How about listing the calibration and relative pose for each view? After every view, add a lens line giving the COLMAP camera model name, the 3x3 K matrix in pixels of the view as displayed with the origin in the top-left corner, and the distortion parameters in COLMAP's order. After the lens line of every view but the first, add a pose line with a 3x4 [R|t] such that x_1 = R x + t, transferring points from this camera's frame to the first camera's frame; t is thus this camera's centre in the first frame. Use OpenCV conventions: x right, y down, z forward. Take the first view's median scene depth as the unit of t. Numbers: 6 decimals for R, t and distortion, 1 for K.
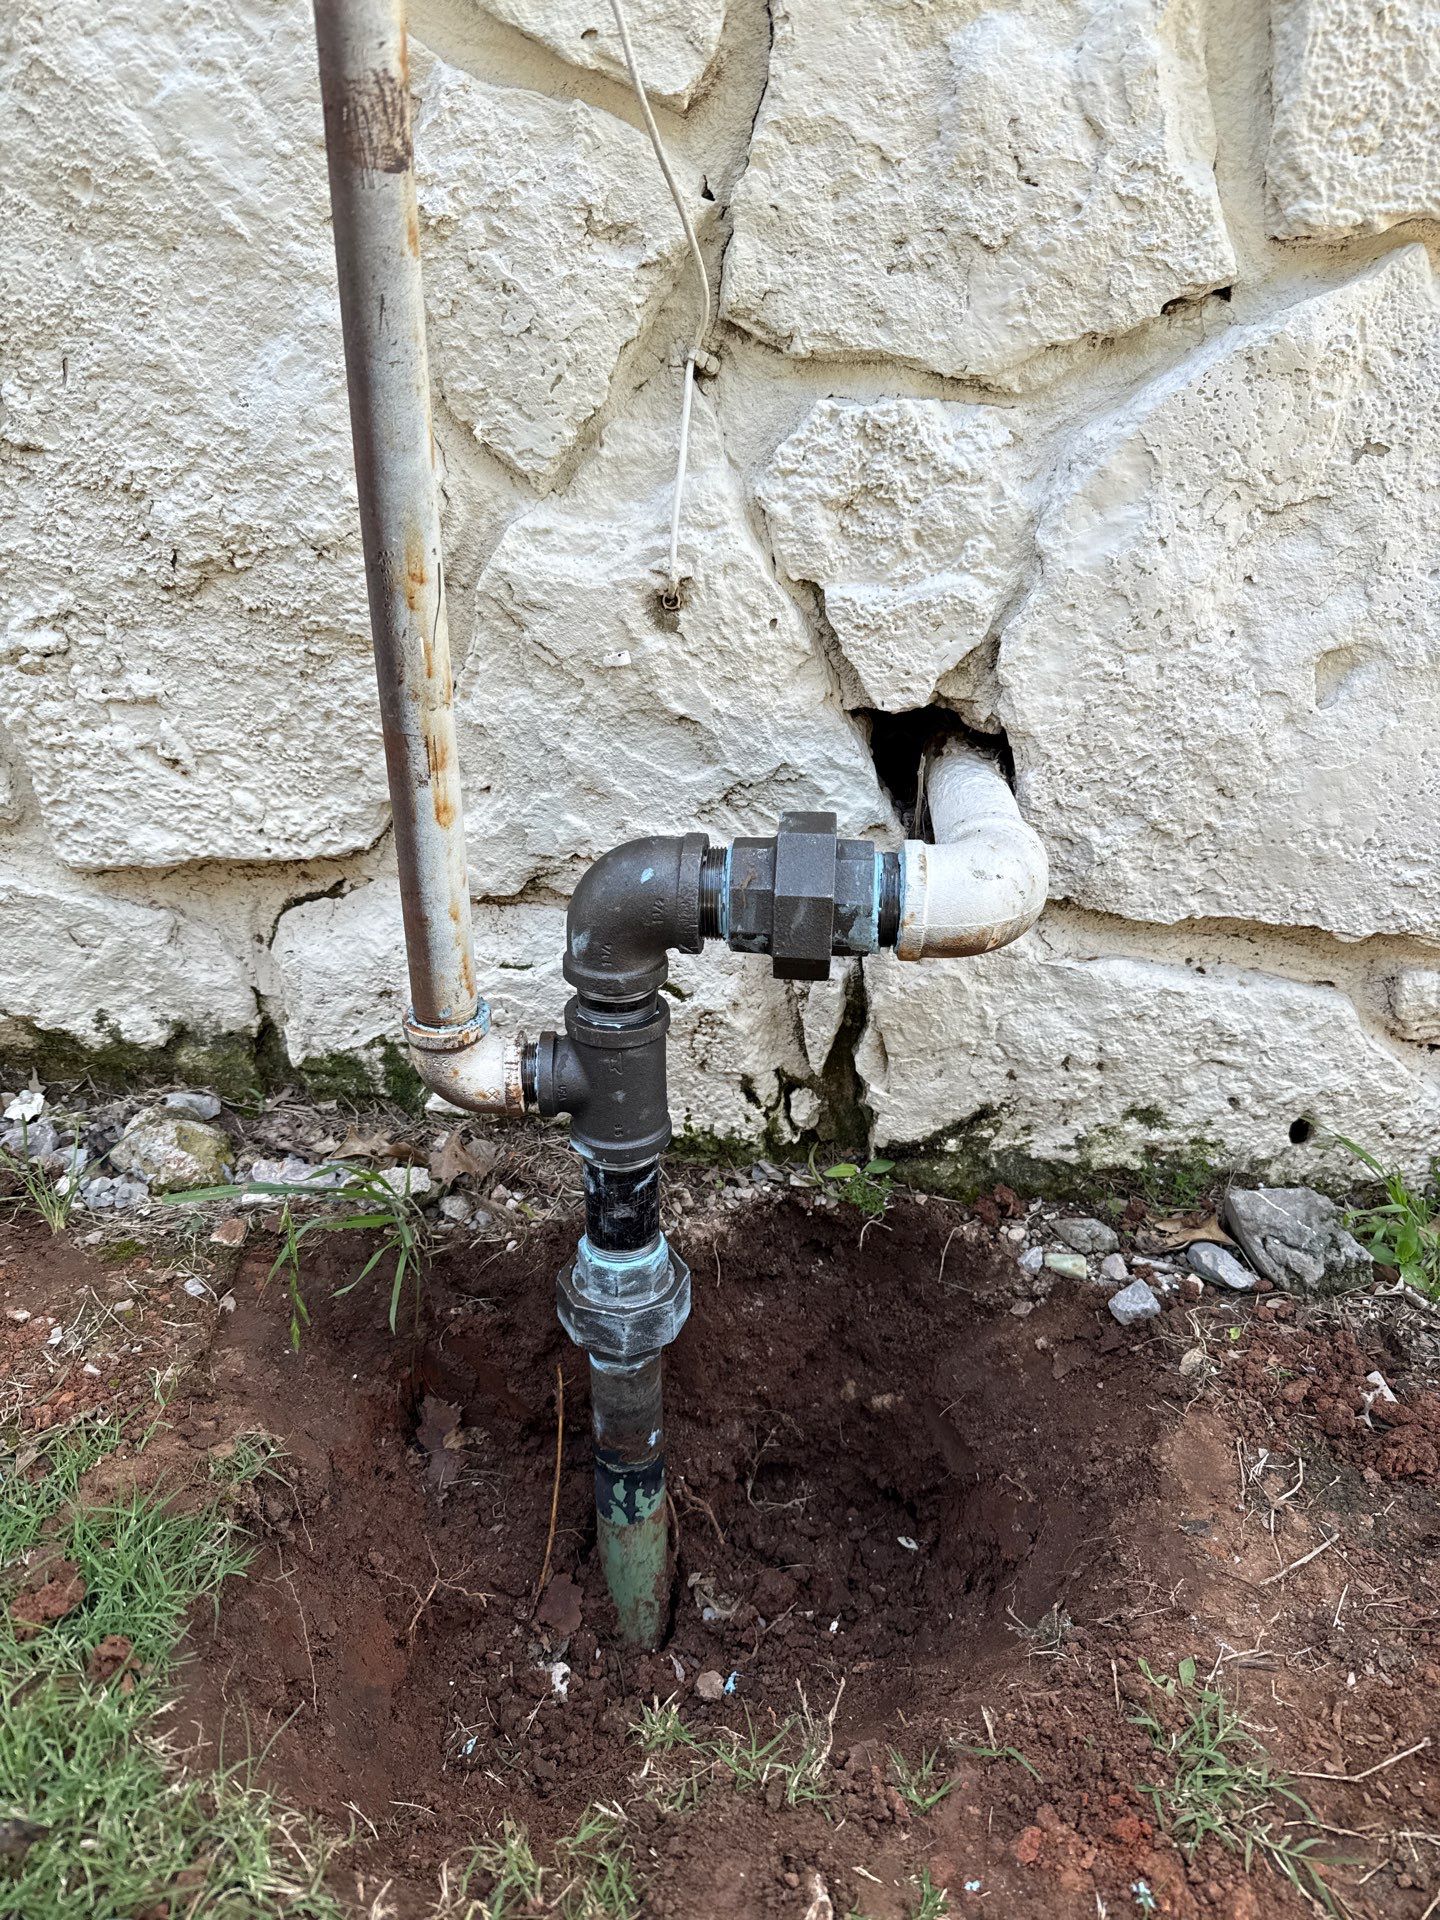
lens RADIAL K [[1364.2, 0, 703.3], [0, 1364.2, 962.4], [0, 0, 1]] dist [0.045899, -0.070125]
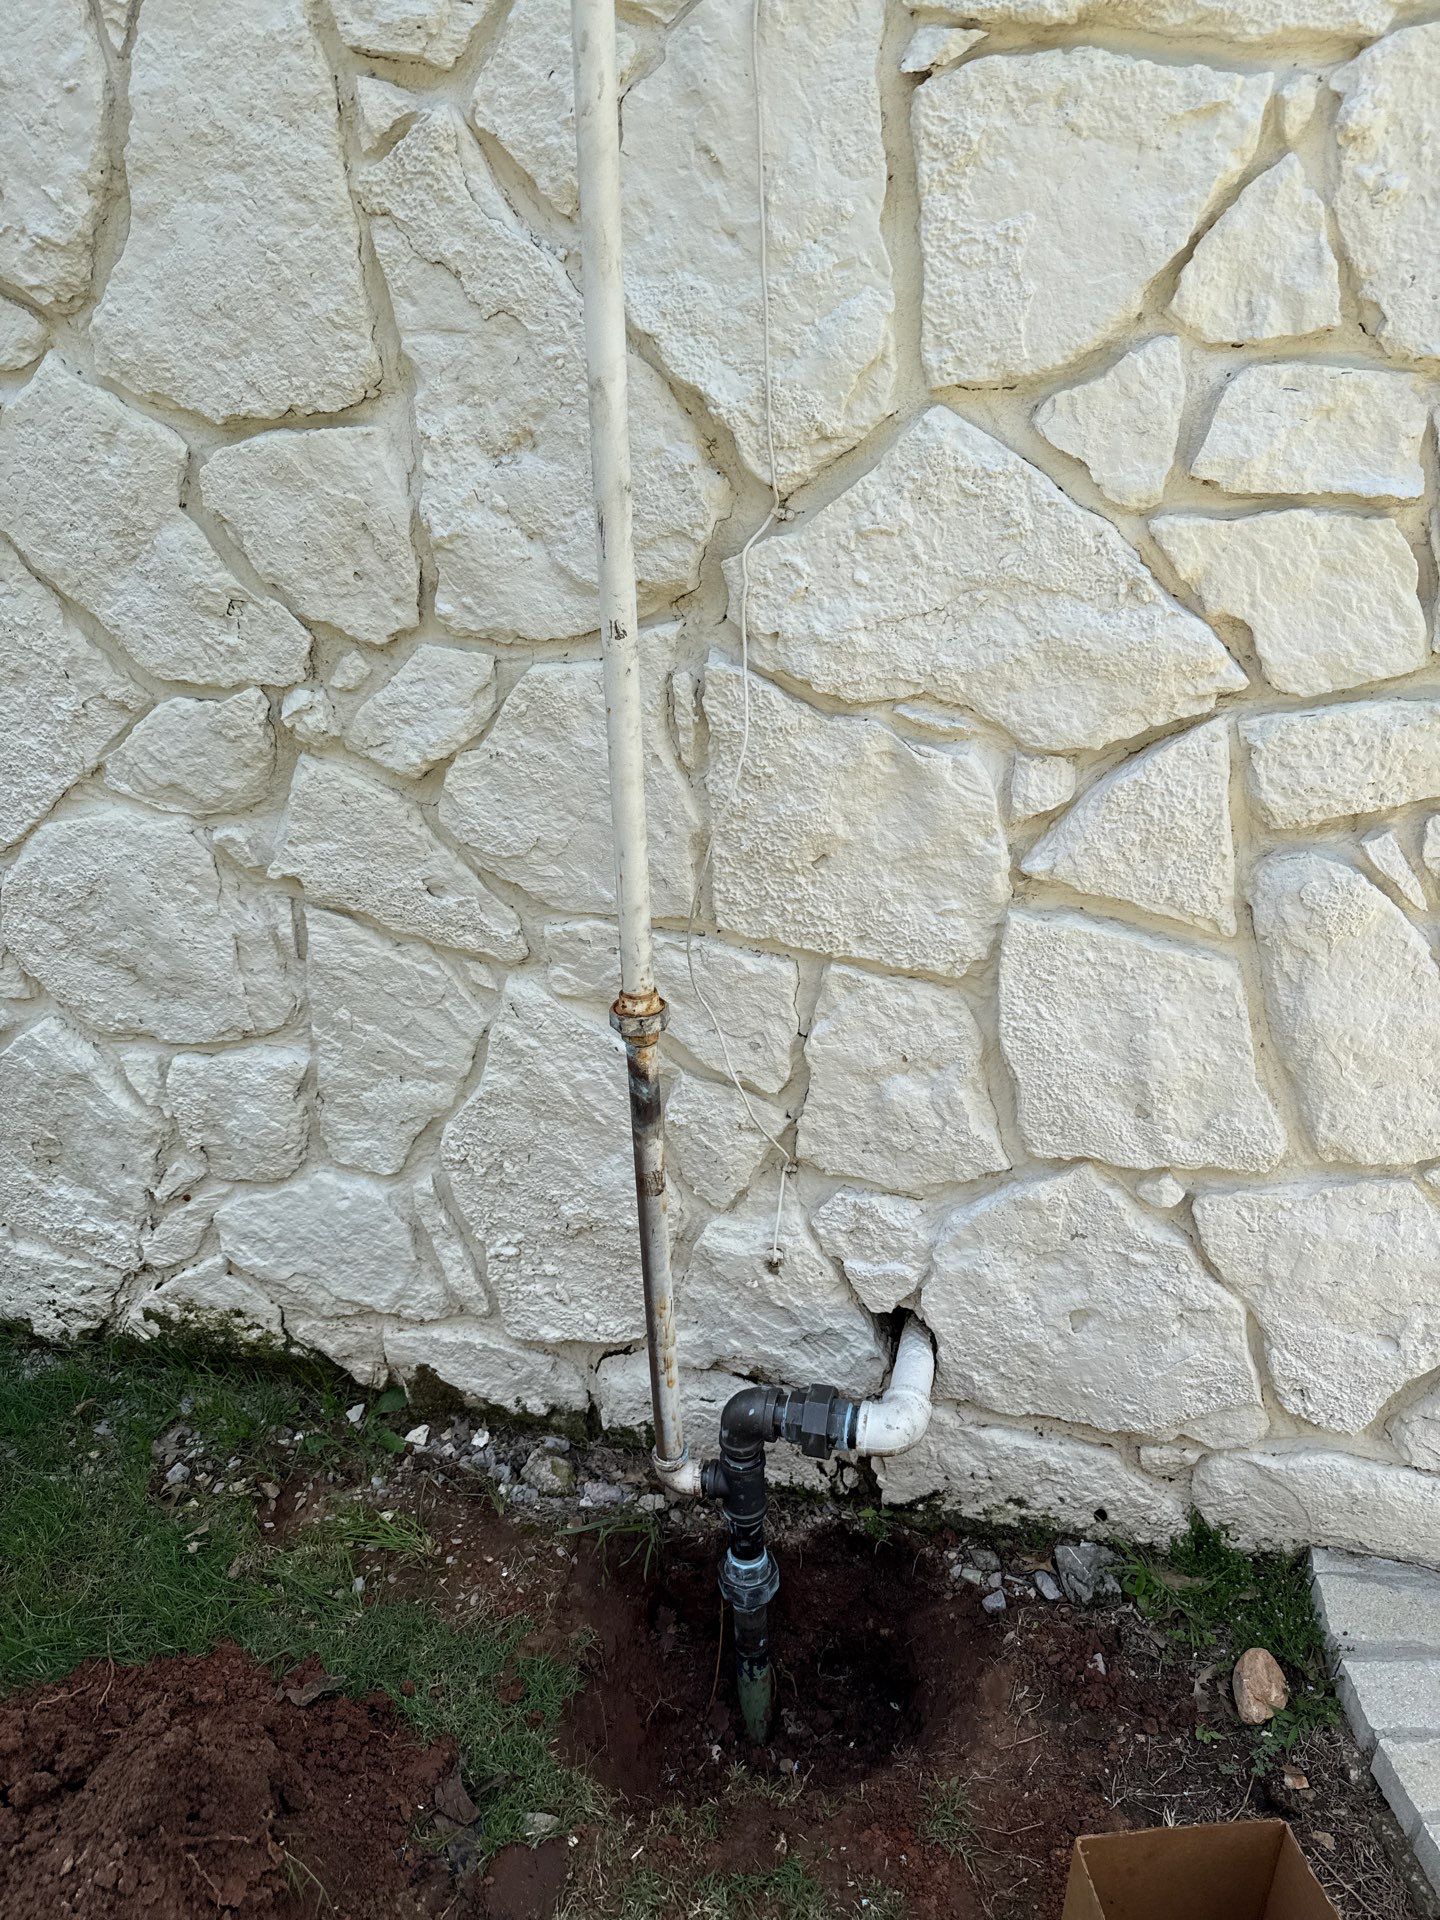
lens RADIAL K [[1336.6, 0, 723.2], [0, 1336.6, 955.0], [0, 0, 1]] dist [0.153669, -0.288421]
pose [[0.981573, 0.022306, -0.189780, 0.287250], [-0.034229, 0.997625, -0.059777, -0.602280], [0.187996, 0.065172, 0.980005, -1.175362]]
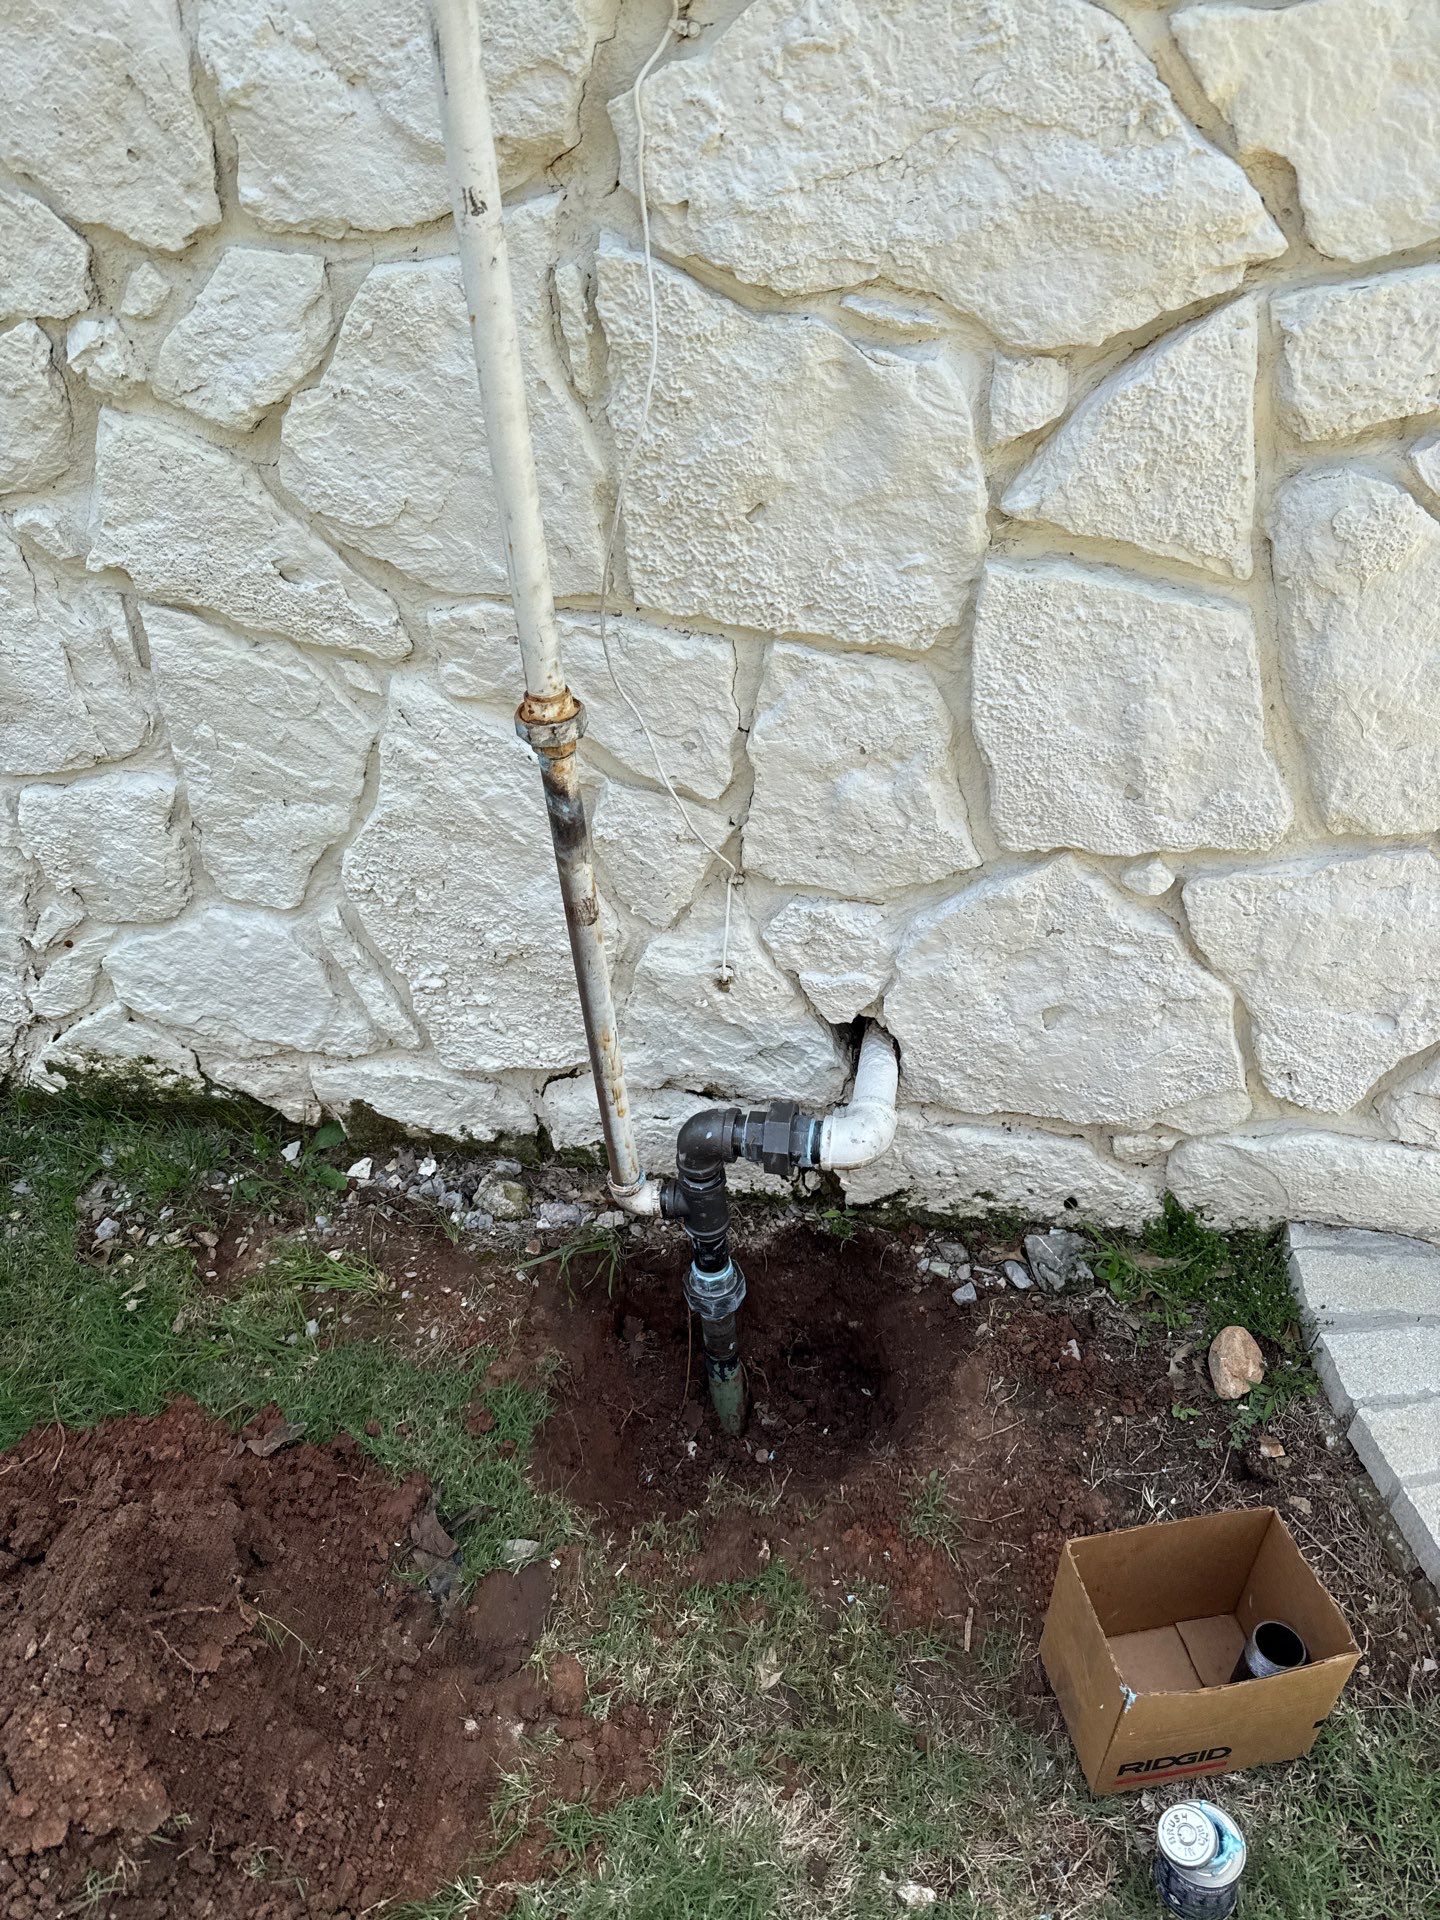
lens RADIAL K [[1333.6, 0, 711.1], [0, 1333.6, 966.9], [0, 0, 1]] dist [0.188081, -0.419216]
pose [[0.989138, 0.003386, -0.146954, 0.240740], [0.024771, 0.981598, 0.189345, -0.634702], [0.144891, -0.190929, 0.970852, -0.932336]]
